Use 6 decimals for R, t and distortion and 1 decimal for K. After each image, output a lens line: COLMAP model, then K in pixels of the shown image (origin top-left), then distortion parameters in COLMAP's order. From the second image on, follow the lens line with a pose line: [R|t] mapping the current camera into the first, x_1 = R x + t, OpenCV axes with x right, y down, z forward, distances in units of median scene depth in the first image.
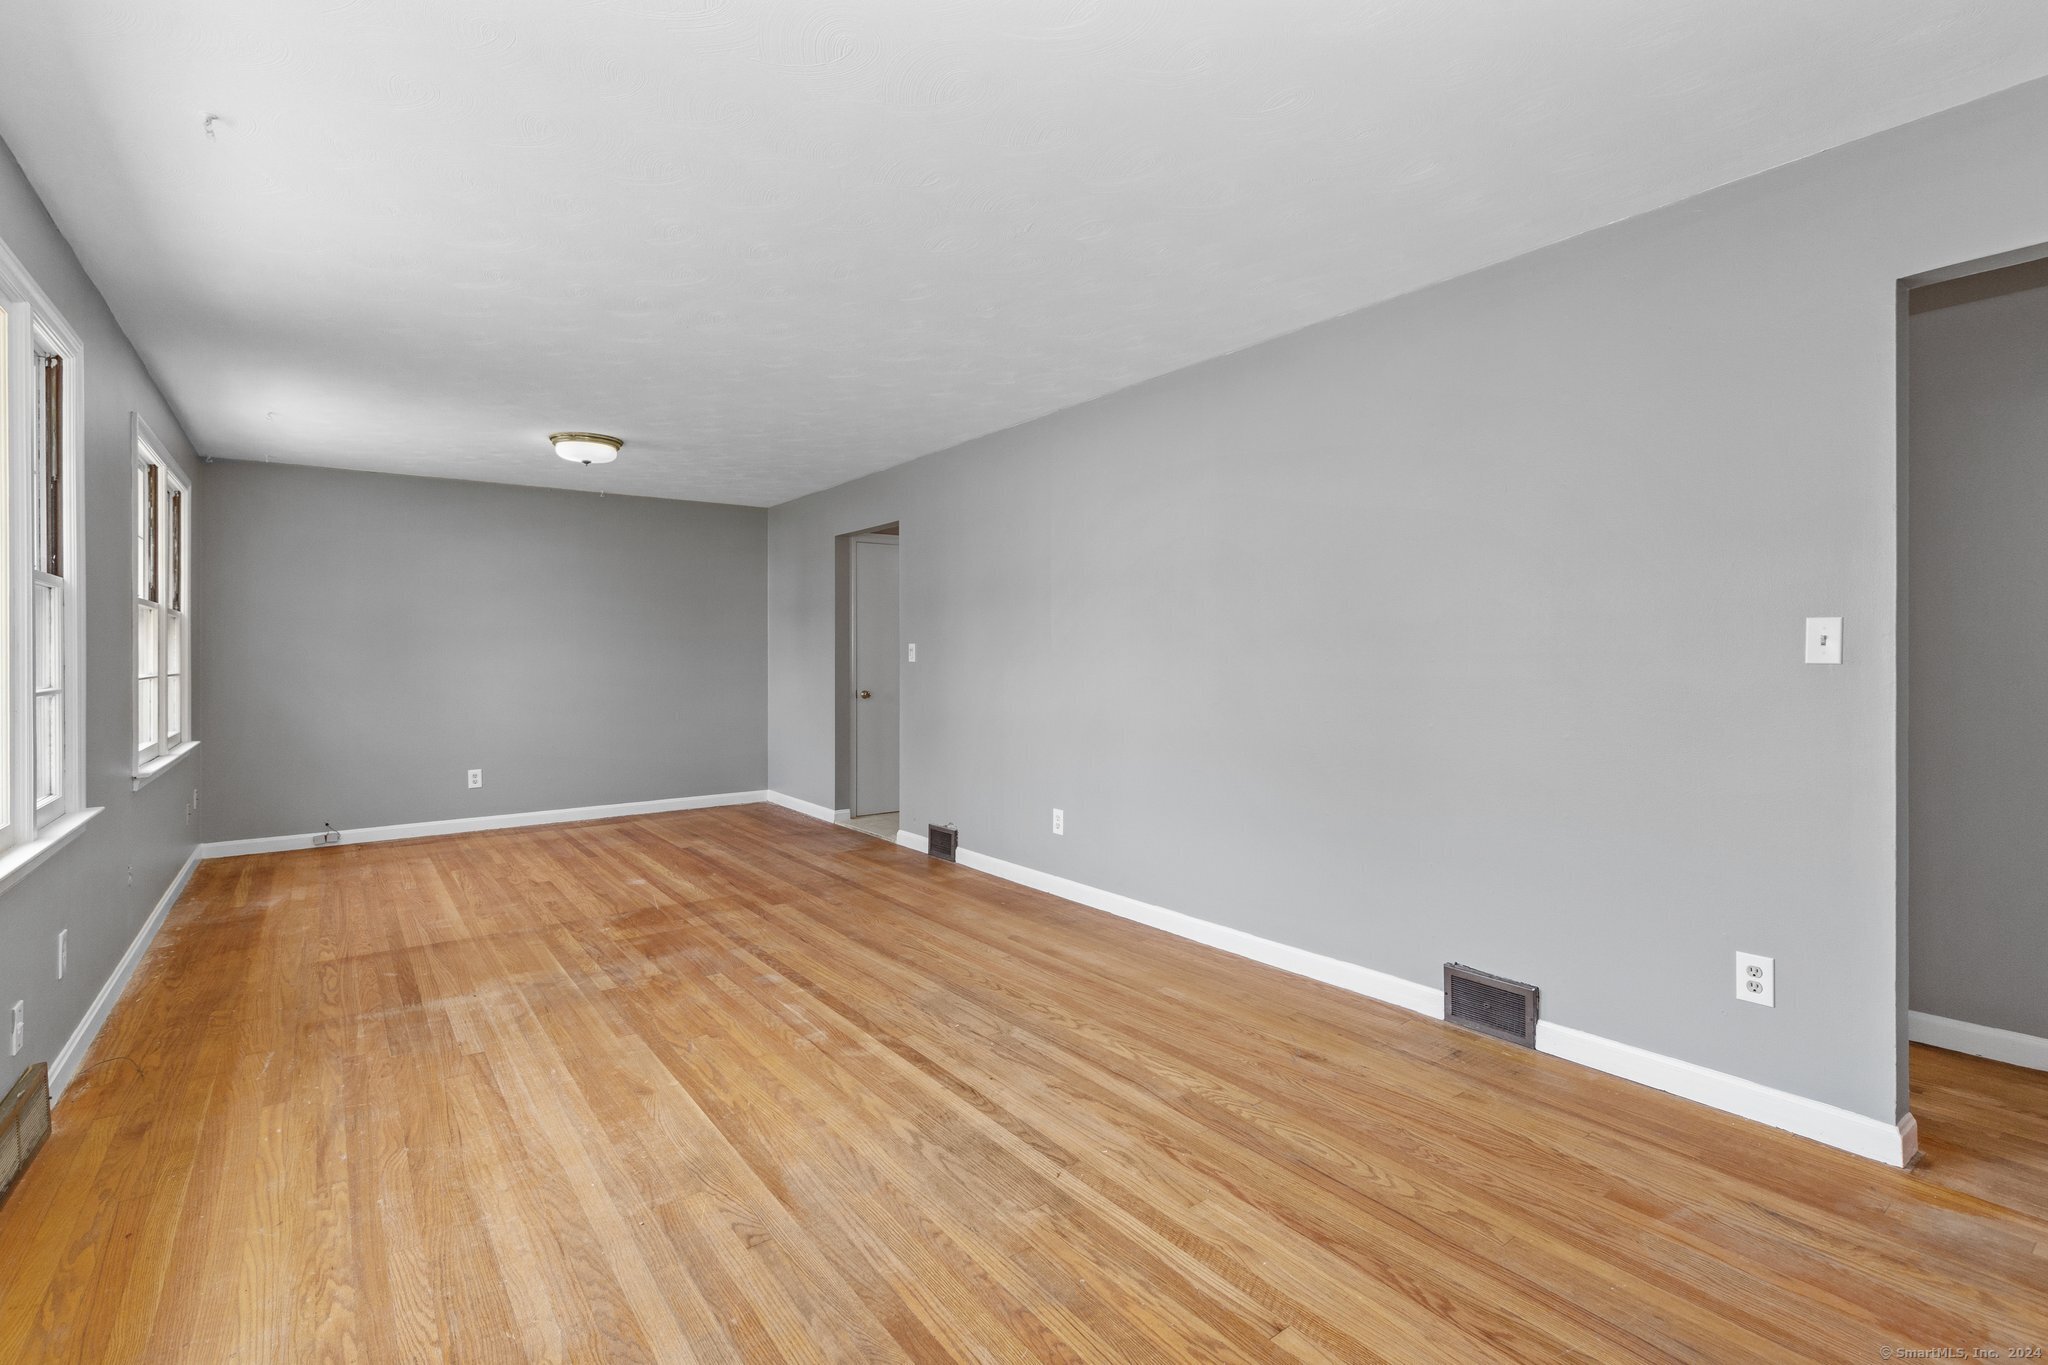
lens RADIAL K [[943.1, 0, 1018.4], [0, 943.1, 667.0], [0, 0, 1]] dist [0.002073, 0.000024]
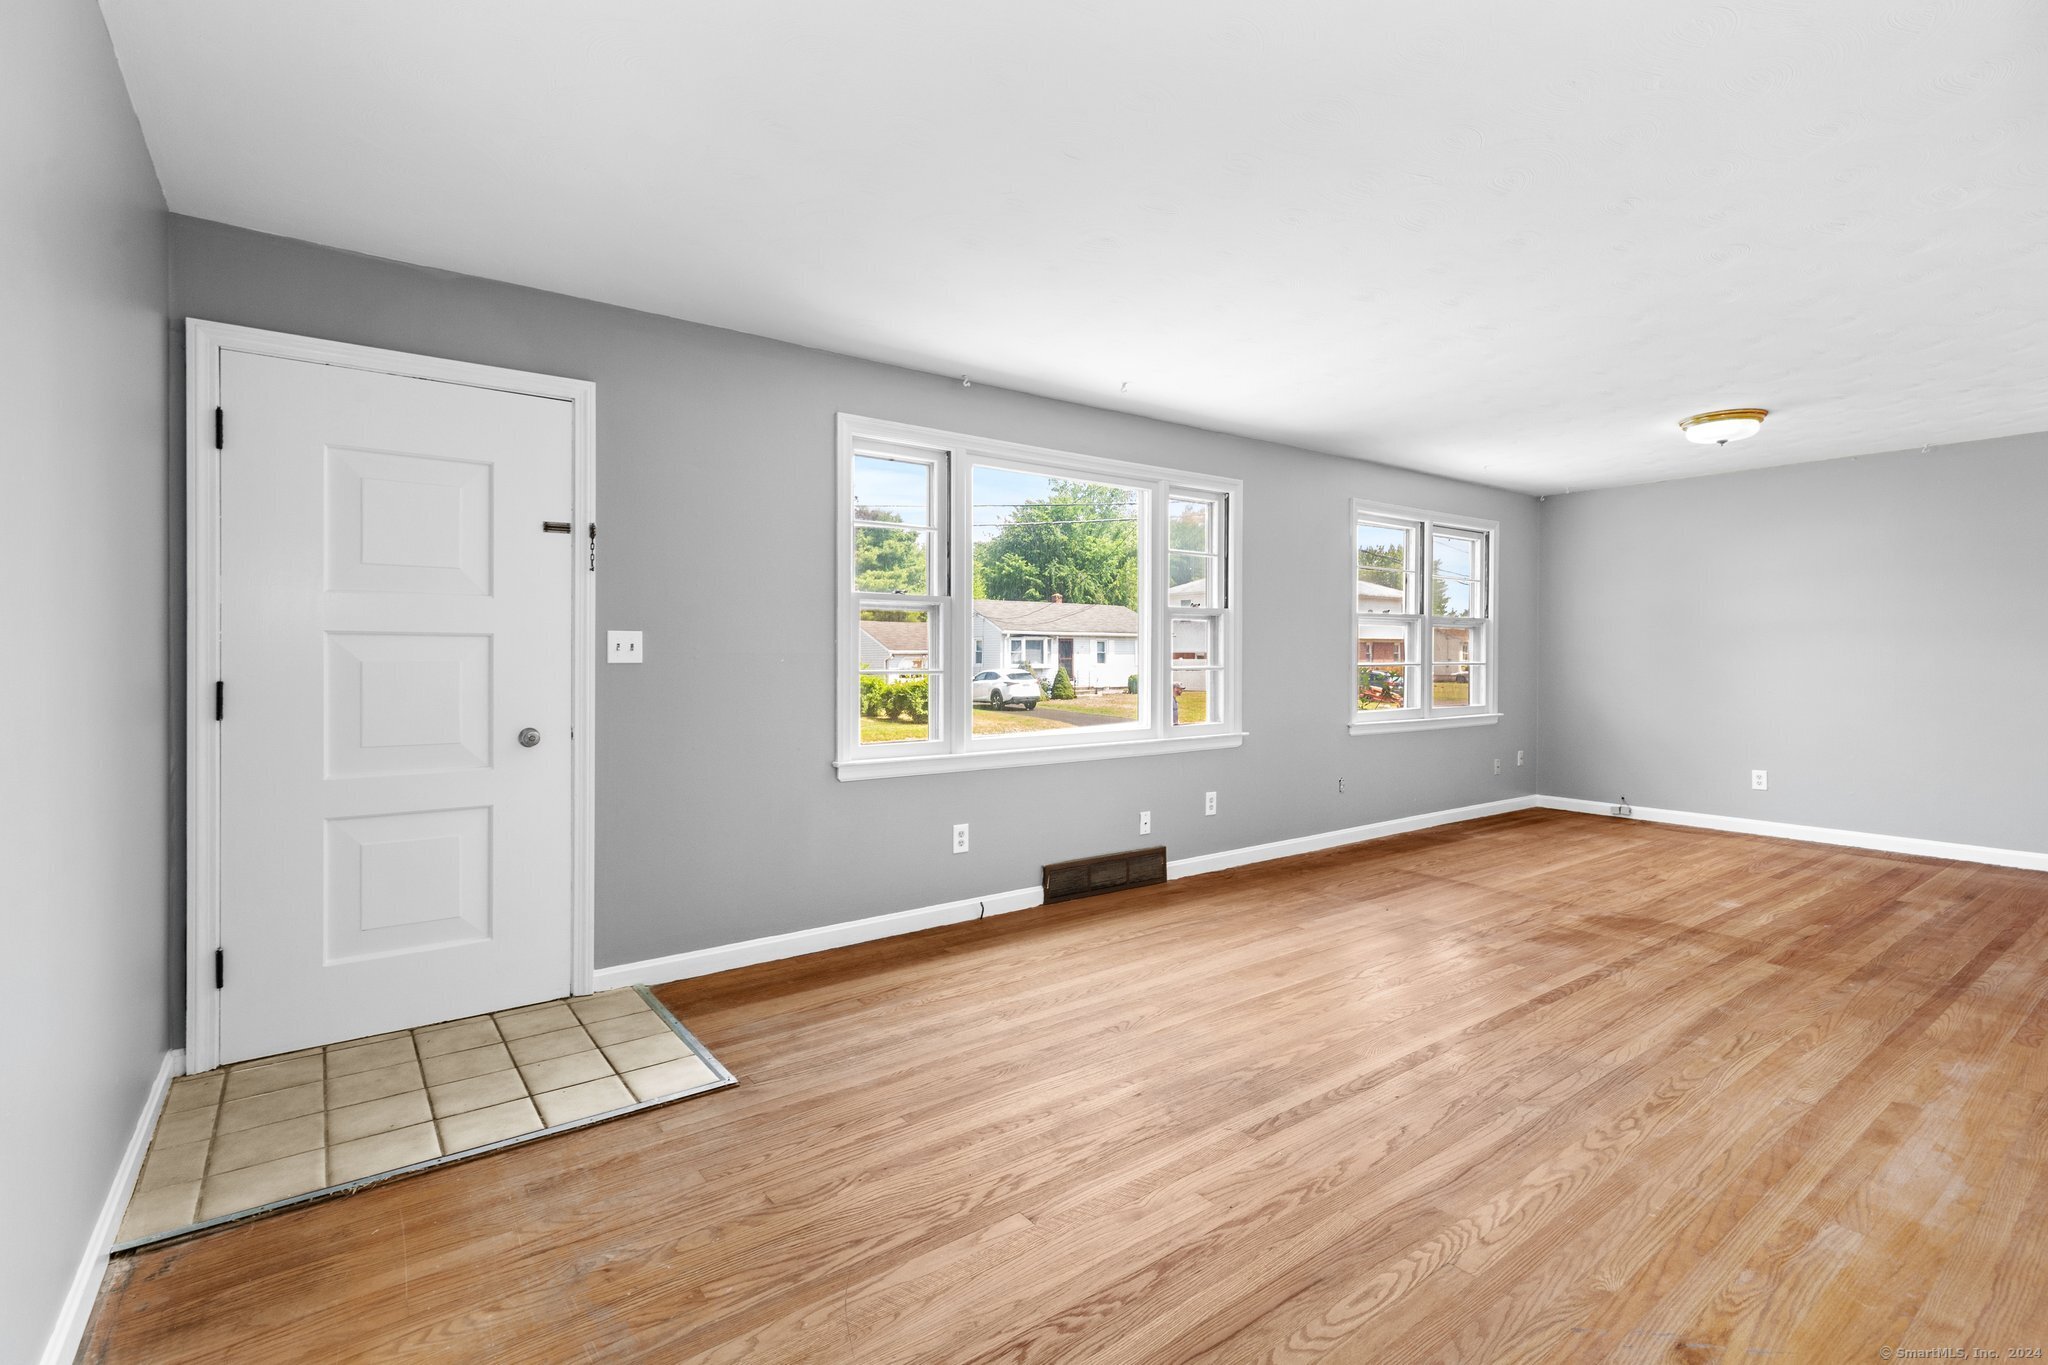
lens RADIAL K [[943.1, 0, 1026.1], [0, 943.1, 665.3], [0, 0, 1]] dist [0.002073, 0.000024]
pose [[0.002581, 0.019979, -0.999797, 0.743156], [-0.016053, 0.999672, 0.019935, -0.009062], [0.999868, 0.015998, 0.002900, 0.501969]]
